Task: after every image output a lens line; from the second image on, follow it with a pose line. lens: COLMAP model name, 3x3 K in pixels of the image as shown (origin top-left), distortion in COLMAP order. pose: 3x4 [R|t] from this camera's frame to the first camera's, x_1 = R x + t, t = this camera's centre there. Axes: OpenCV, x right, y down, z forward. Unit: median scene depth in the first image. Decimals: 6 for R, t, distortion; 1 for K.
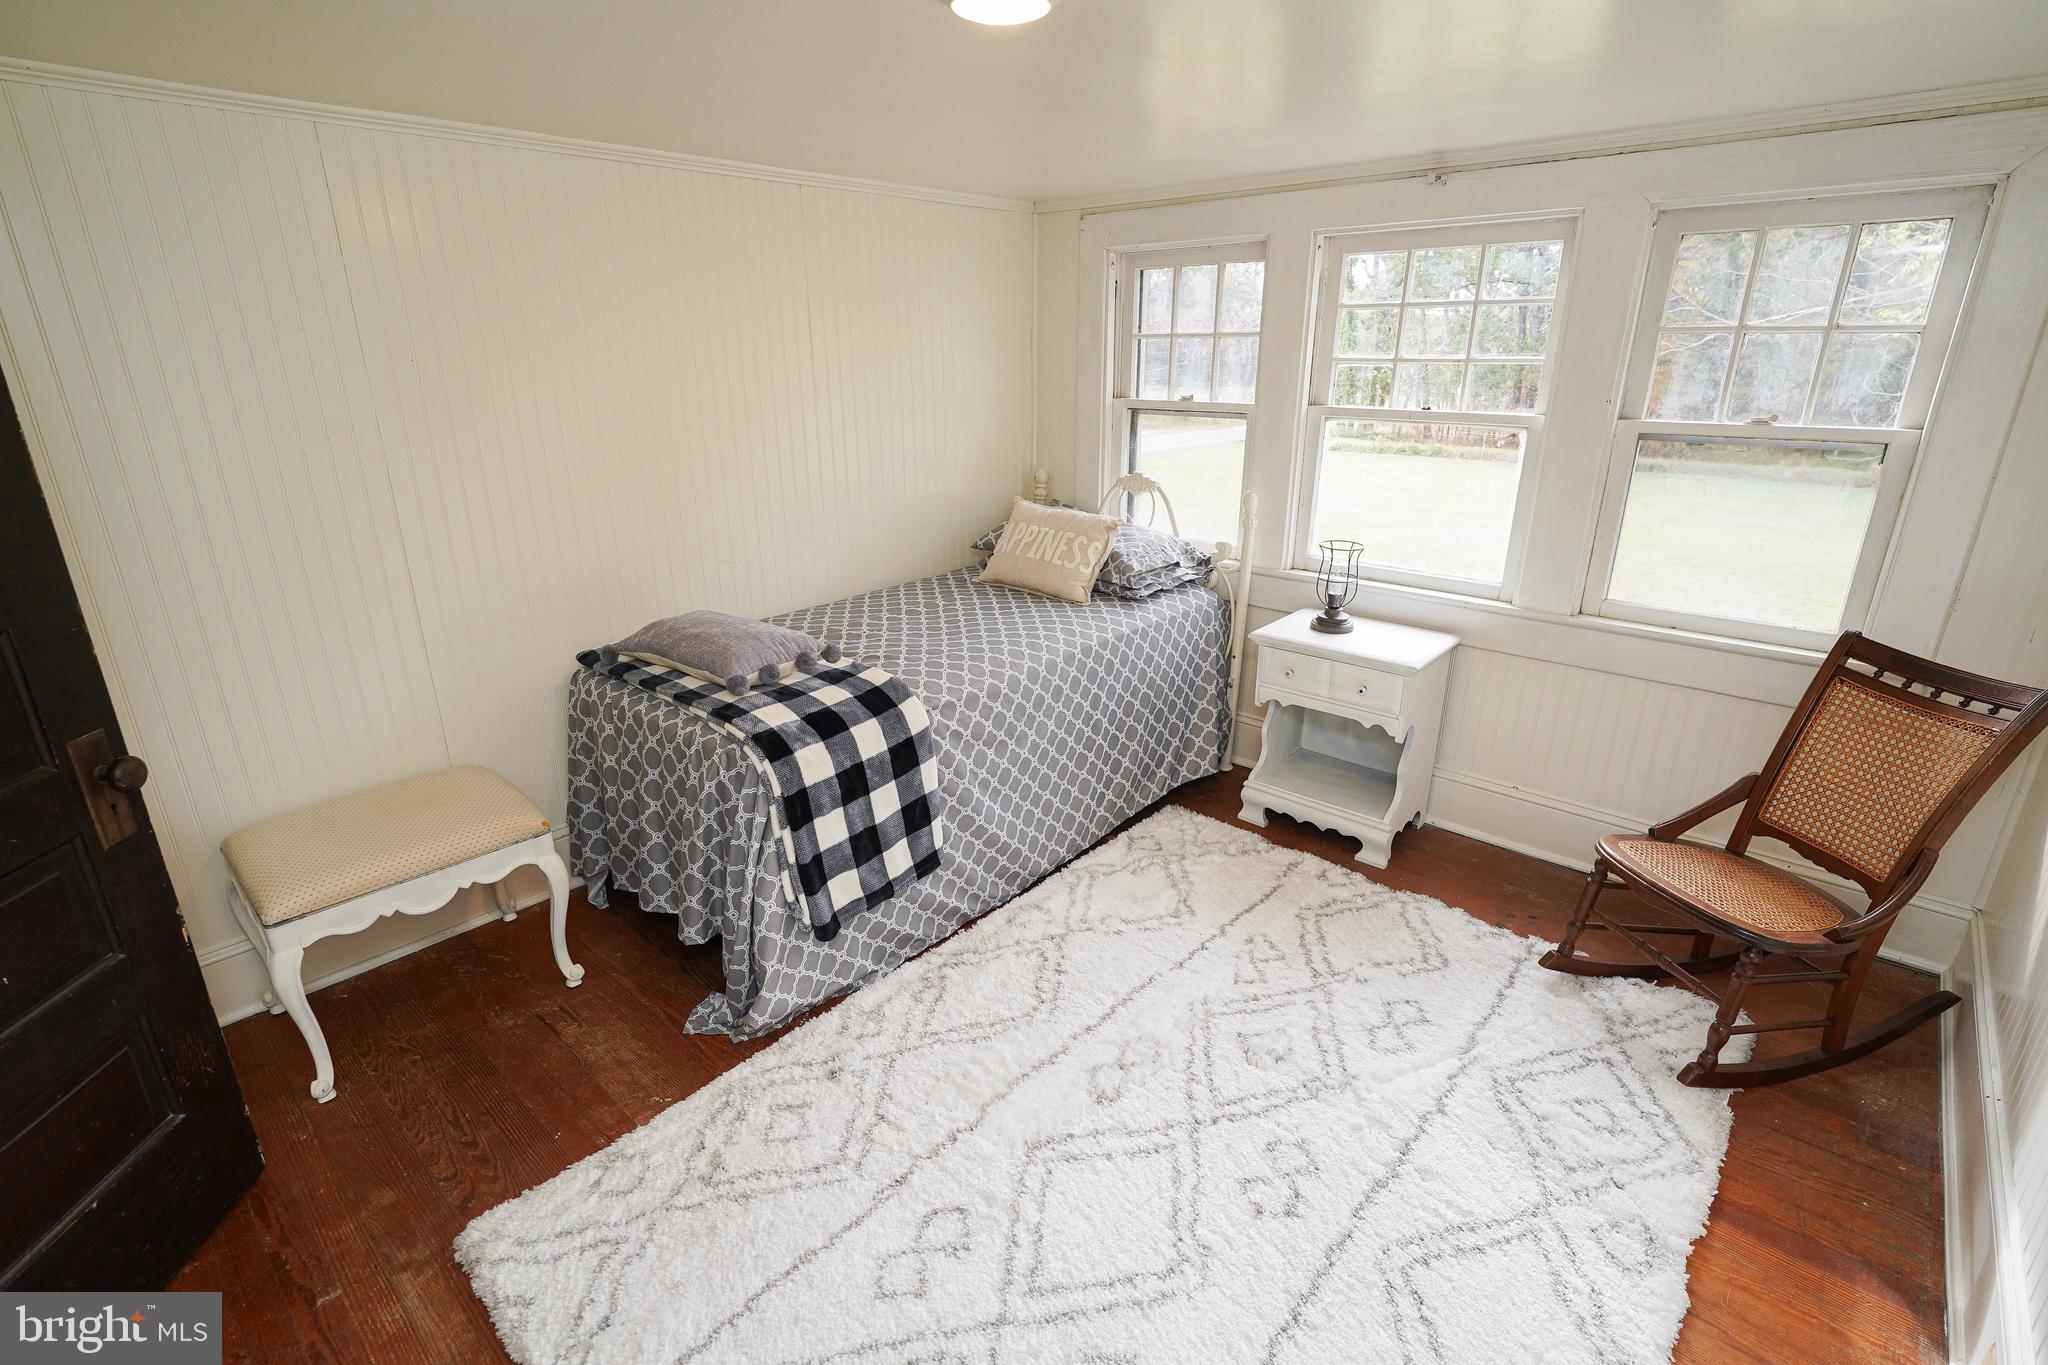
lens RADIAL K [[955.4, 0, 1020.3], [0, 955.4, 684.4], [0, 0, 1]] dist [-0.014372, 0.002759]
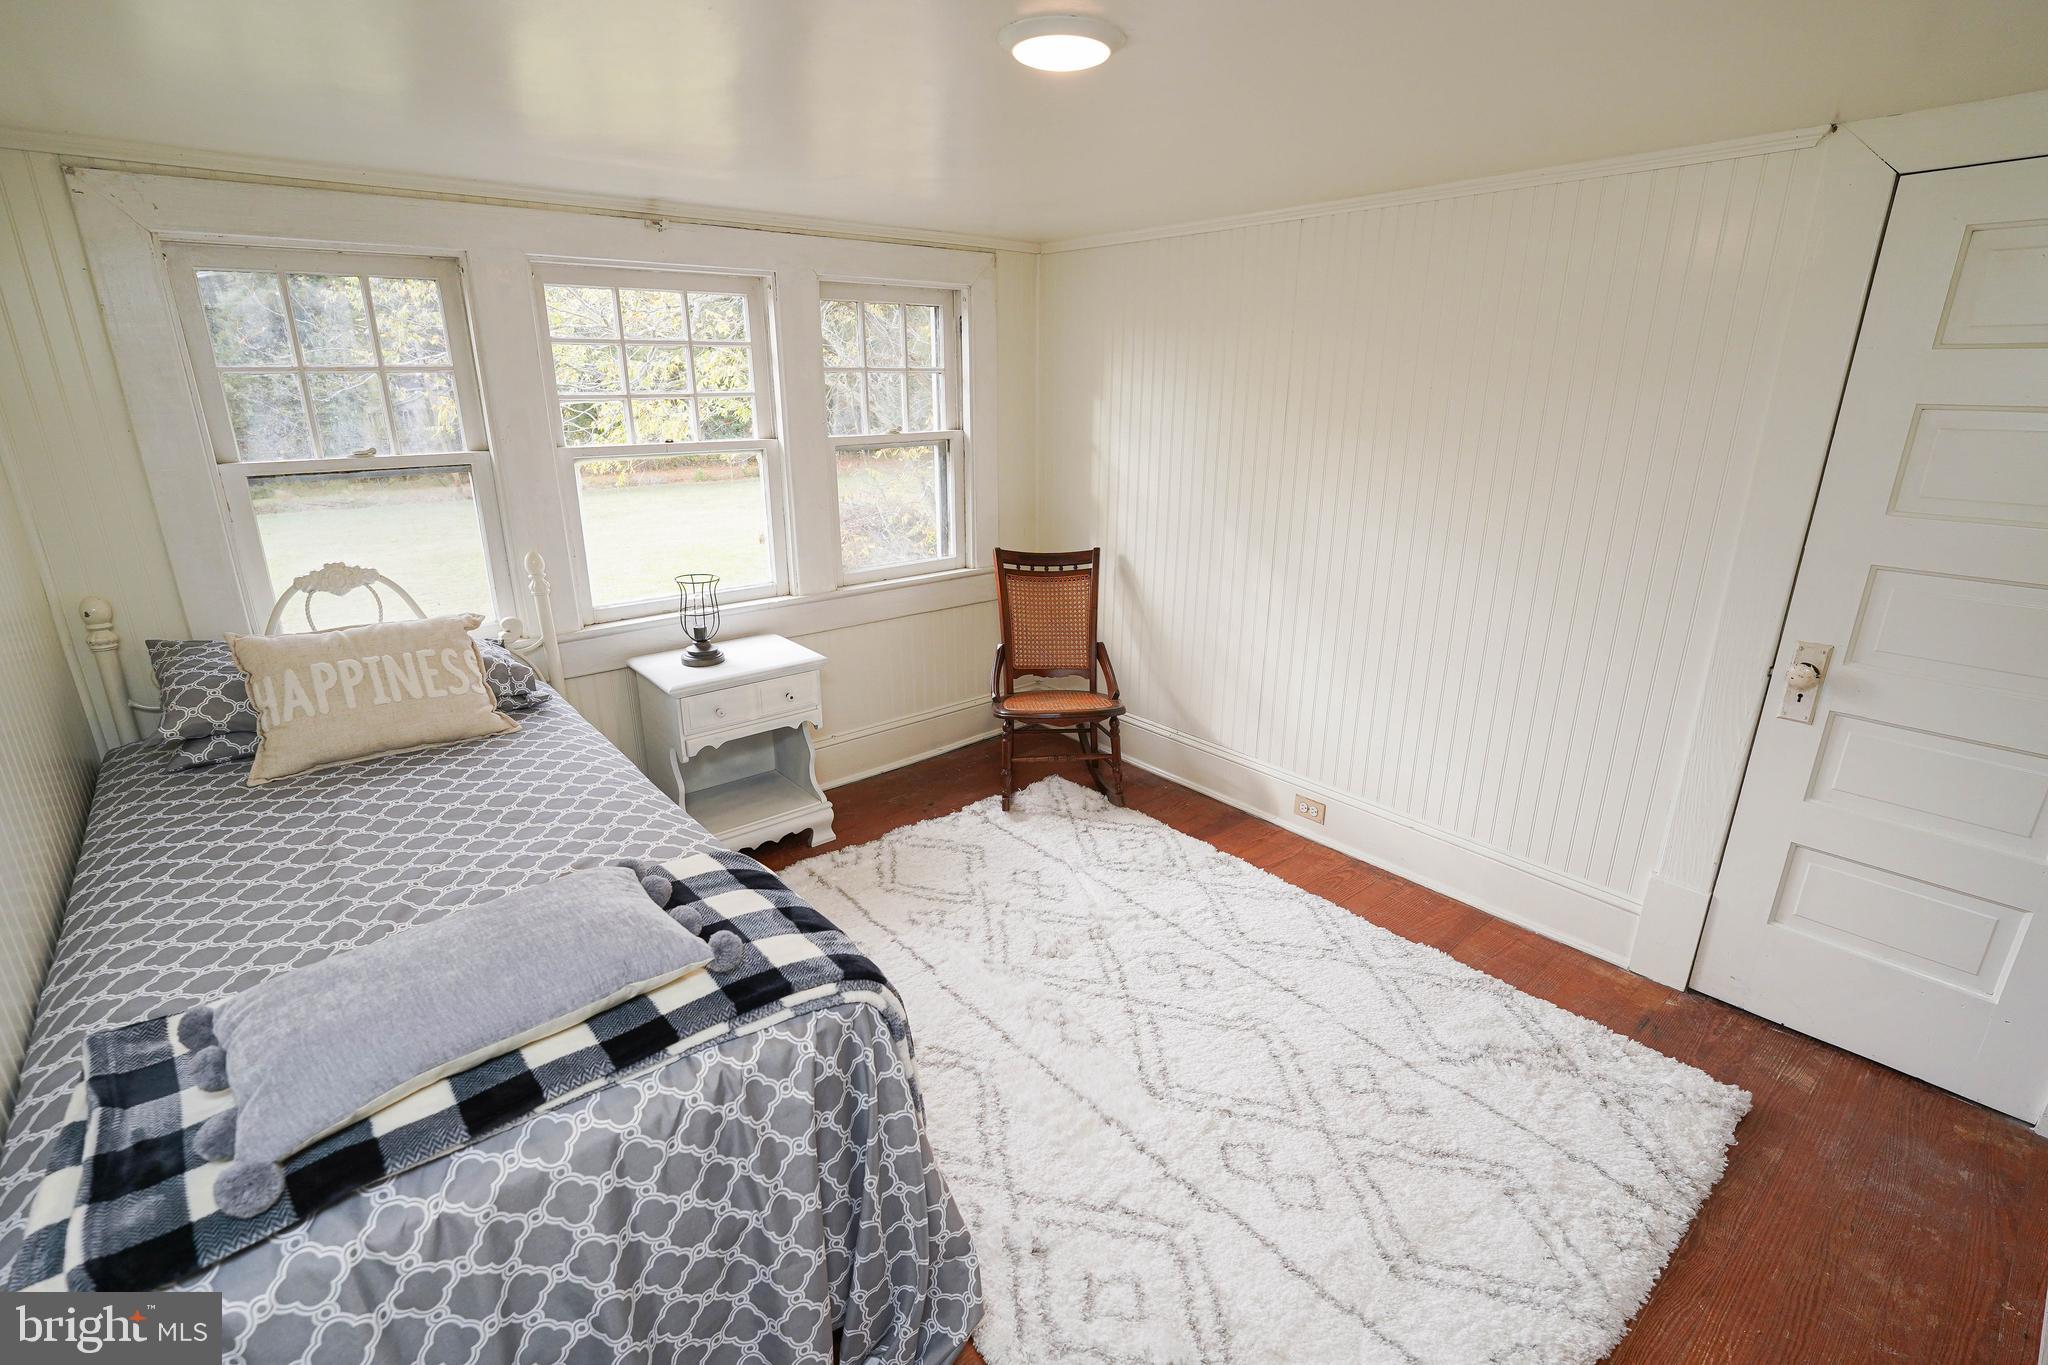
lens RADIAL K [[914.4, 0, 1029.1], [0, 914.4, 679.3], [0, 0, 1]] dist [-0.024553, 0.003503]
pose [[0.145789, -0.302729, 0.941860, -0.553456], [0.327299, 0.913181, 0.242849, -0.168649], [-0.933606, 0.272865, 0.232214, 0.482200]]
